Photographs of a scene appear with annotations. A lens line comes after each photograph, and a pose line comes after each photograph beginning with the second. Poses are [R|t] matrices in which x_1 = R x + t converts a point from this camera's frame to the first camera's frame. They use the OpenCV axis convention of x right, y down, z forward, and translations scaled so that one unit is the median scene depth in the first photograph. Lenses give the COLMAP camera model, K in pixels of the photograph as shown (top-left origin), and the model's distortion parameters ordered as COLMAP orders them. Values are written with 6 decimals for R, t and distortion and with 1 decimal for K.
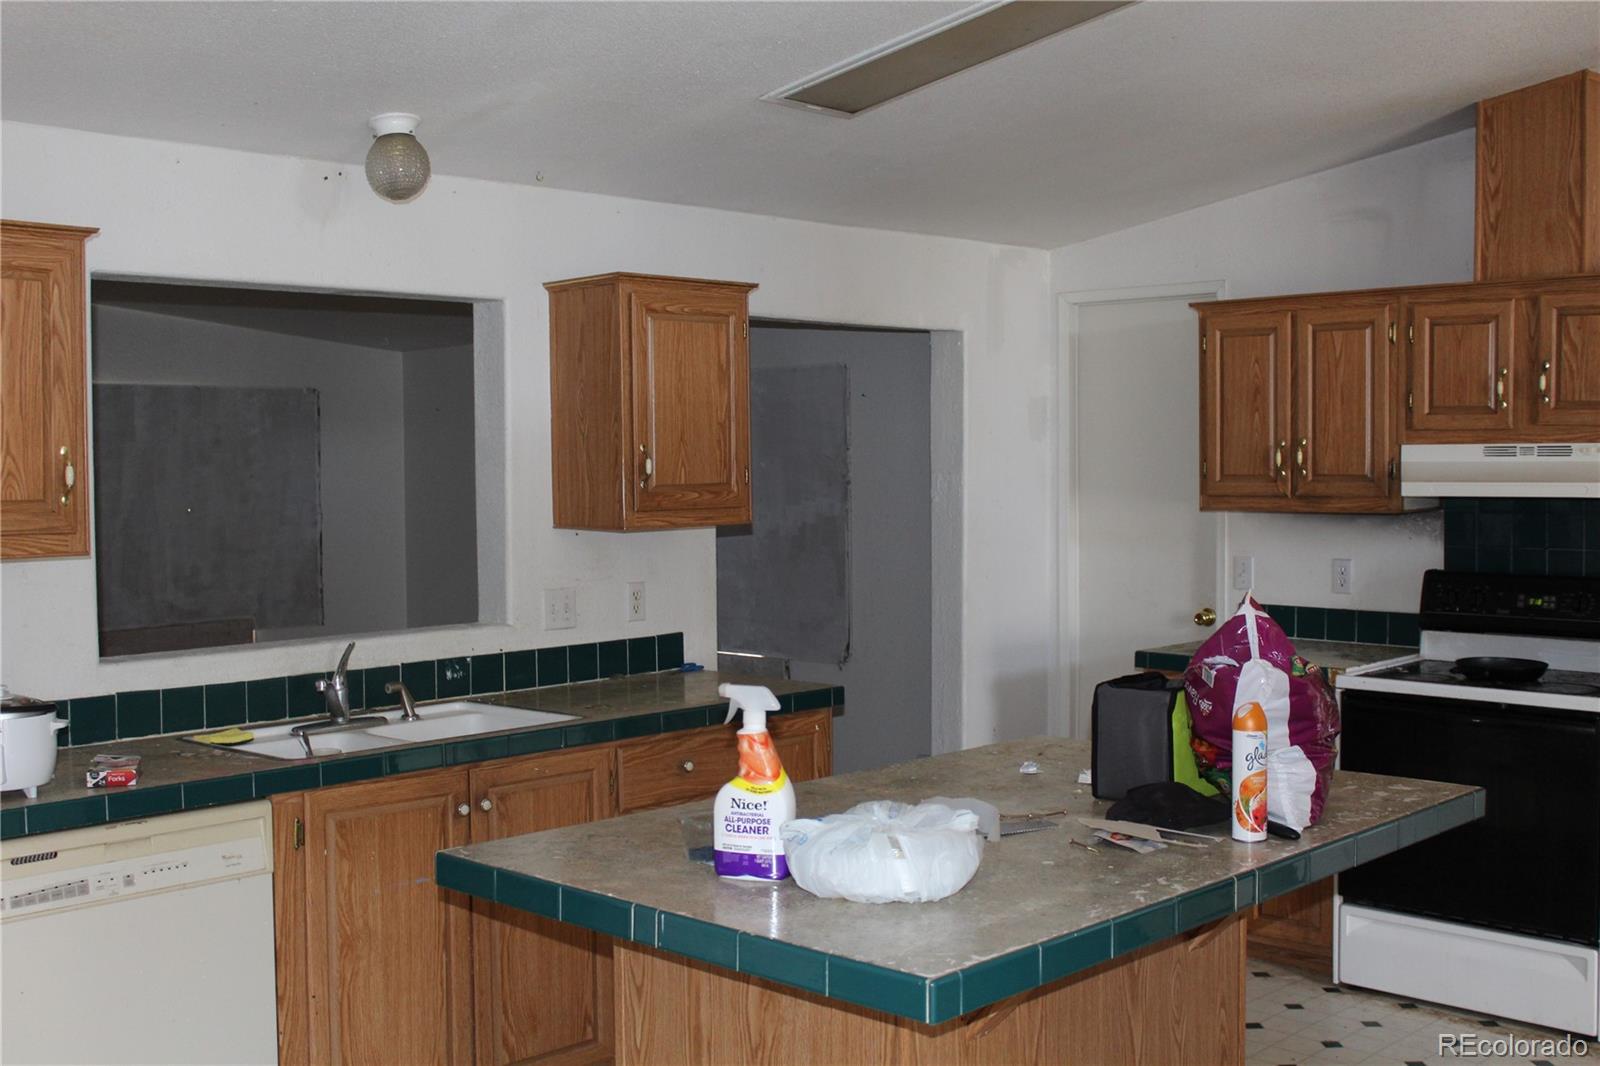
lens RADIAL K [[1742.4, 0, 800.0], [0, 1742.4, 537.7], [0, 0, 1]] dist [-0.069749, 0.000000]
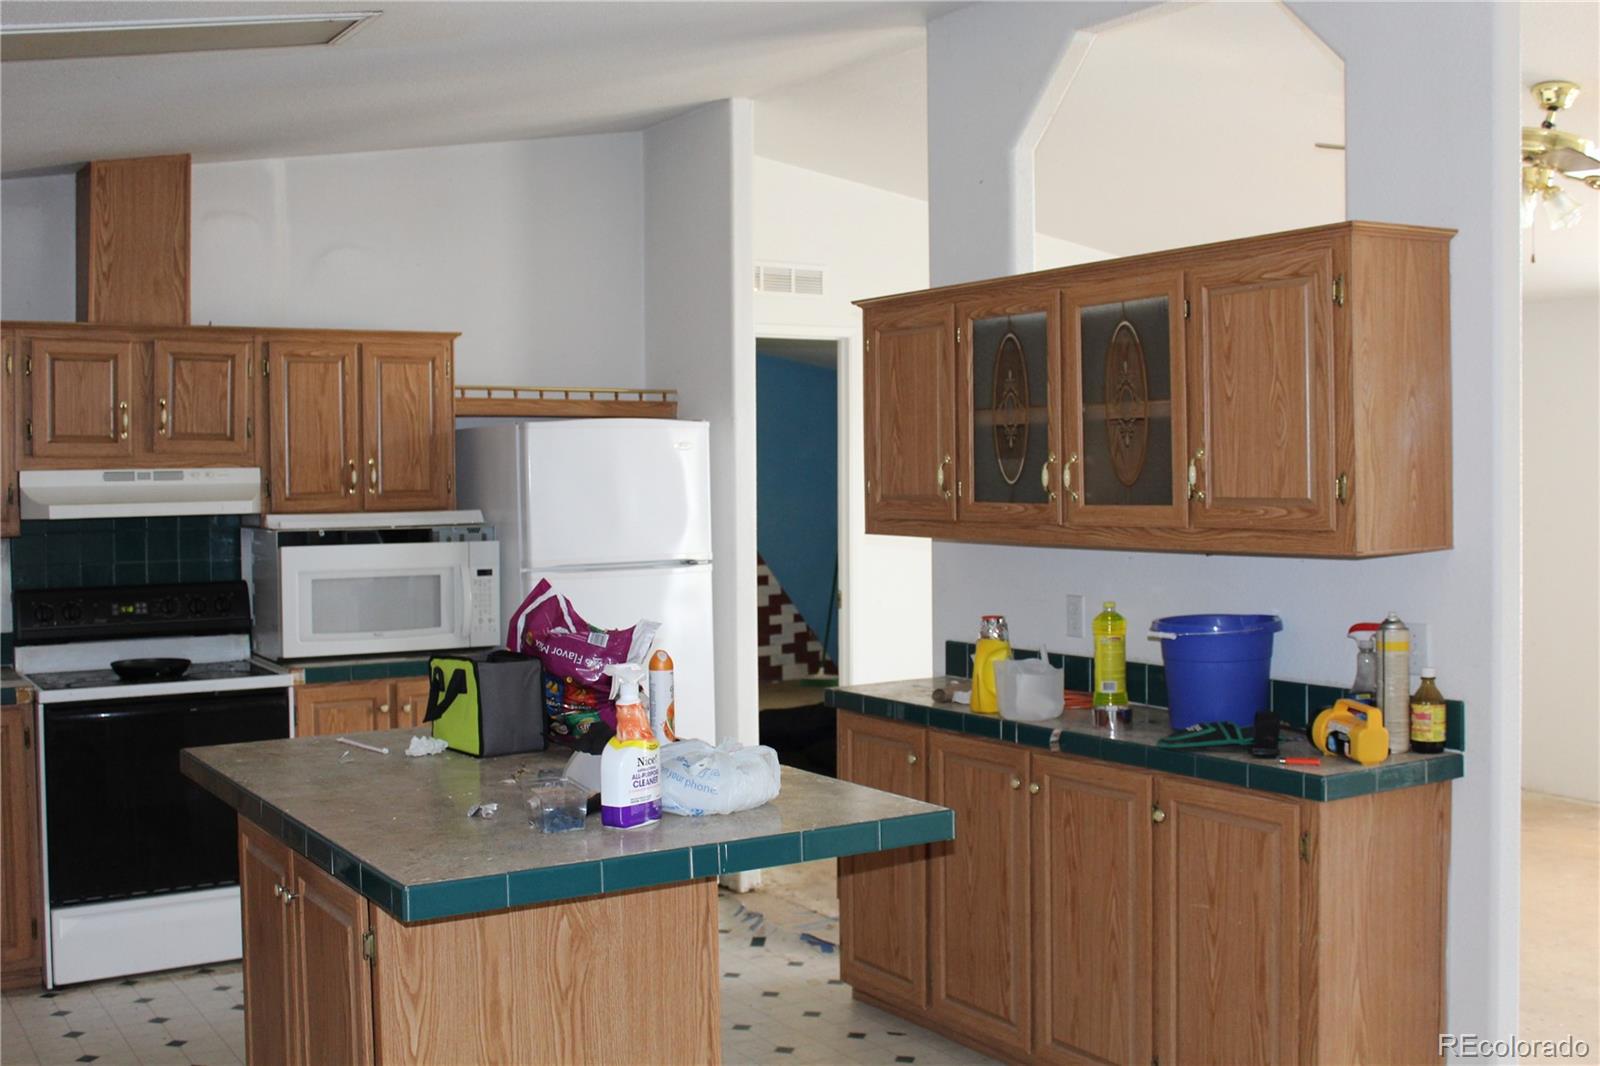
lens RADIAL K [[1742.4, 0, 800.9], [0, 1742.4, 526.6], [0, 0, 1]] dist [-0.069749, 0.000000]
pose [[0.248026, -0.026567, 0.968389, -0.576441], [0.054118, 0.998443, 0.013530, -0.008658], [-0.967241, 0.049052, 0.249077, 0.295551]]
